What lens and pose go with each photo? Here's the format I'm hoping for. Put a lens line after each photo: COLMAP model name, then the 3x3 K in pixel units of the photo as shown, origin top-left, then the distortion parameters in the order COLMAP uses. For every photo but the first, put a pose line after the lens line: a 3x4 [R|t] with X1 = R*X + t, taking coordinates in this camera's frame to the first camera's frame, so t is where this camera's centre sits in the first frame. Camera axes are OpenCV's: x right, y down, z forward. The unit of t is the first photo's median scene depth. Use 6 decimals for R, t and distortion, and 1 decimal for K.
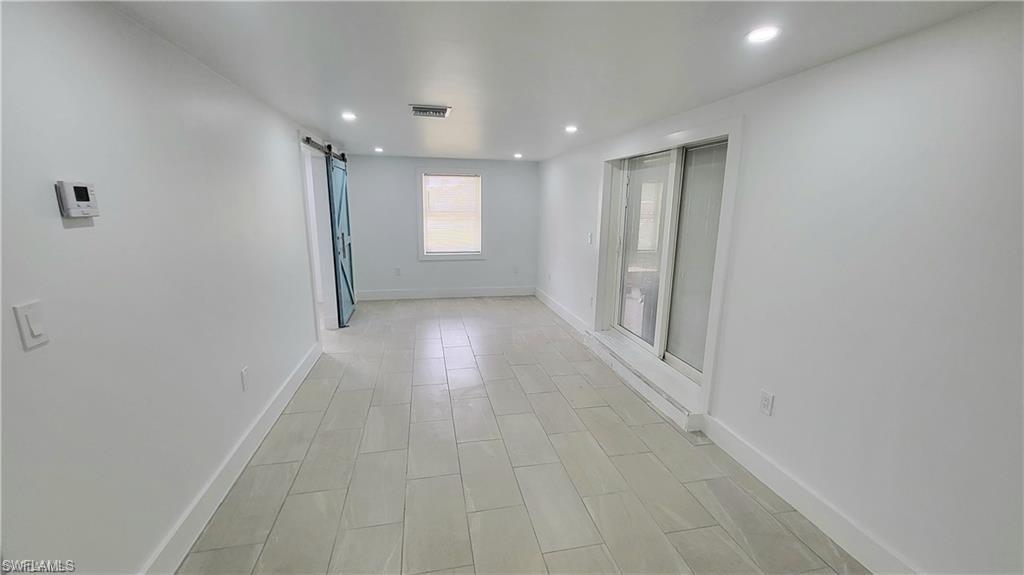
lens RADIAL K [[402.5, 0, 513.6], [0, 402.5, 284.3], [0, 0, 1]] dist [0.000265, -0.000437]
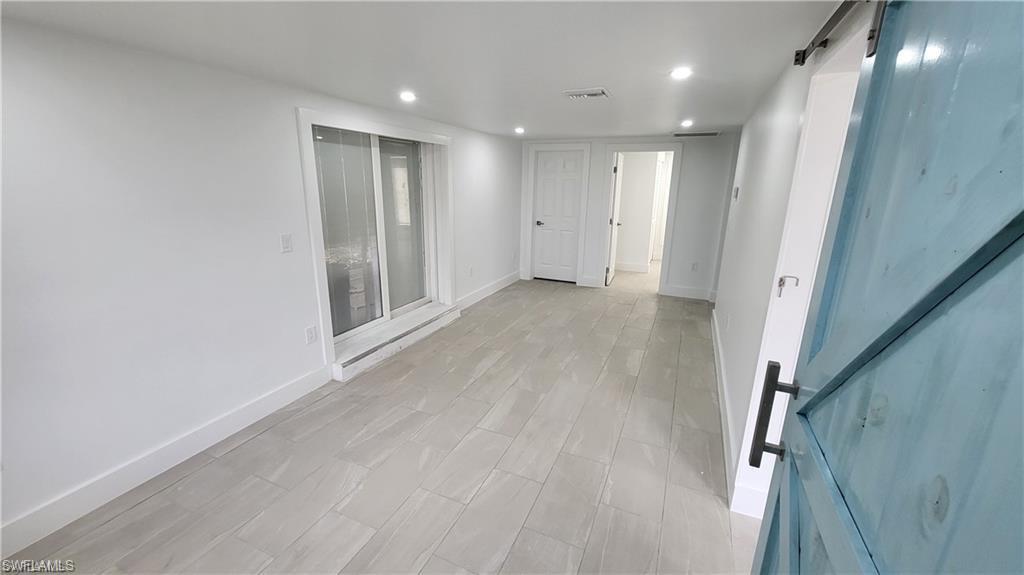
lens RADIAL K [[402.5, 0, 513.5], [0, 402.5, 290.1], [0, 0, 1]] dist [0.000265, -0.000437]
pose [[-0.802808, -0.182229, 0.567708, -0.583323], [0.090962, 0.903572, 0.418669, -0.357826], [-0.589258, 0.387751, -0.708819, 1.651585]]
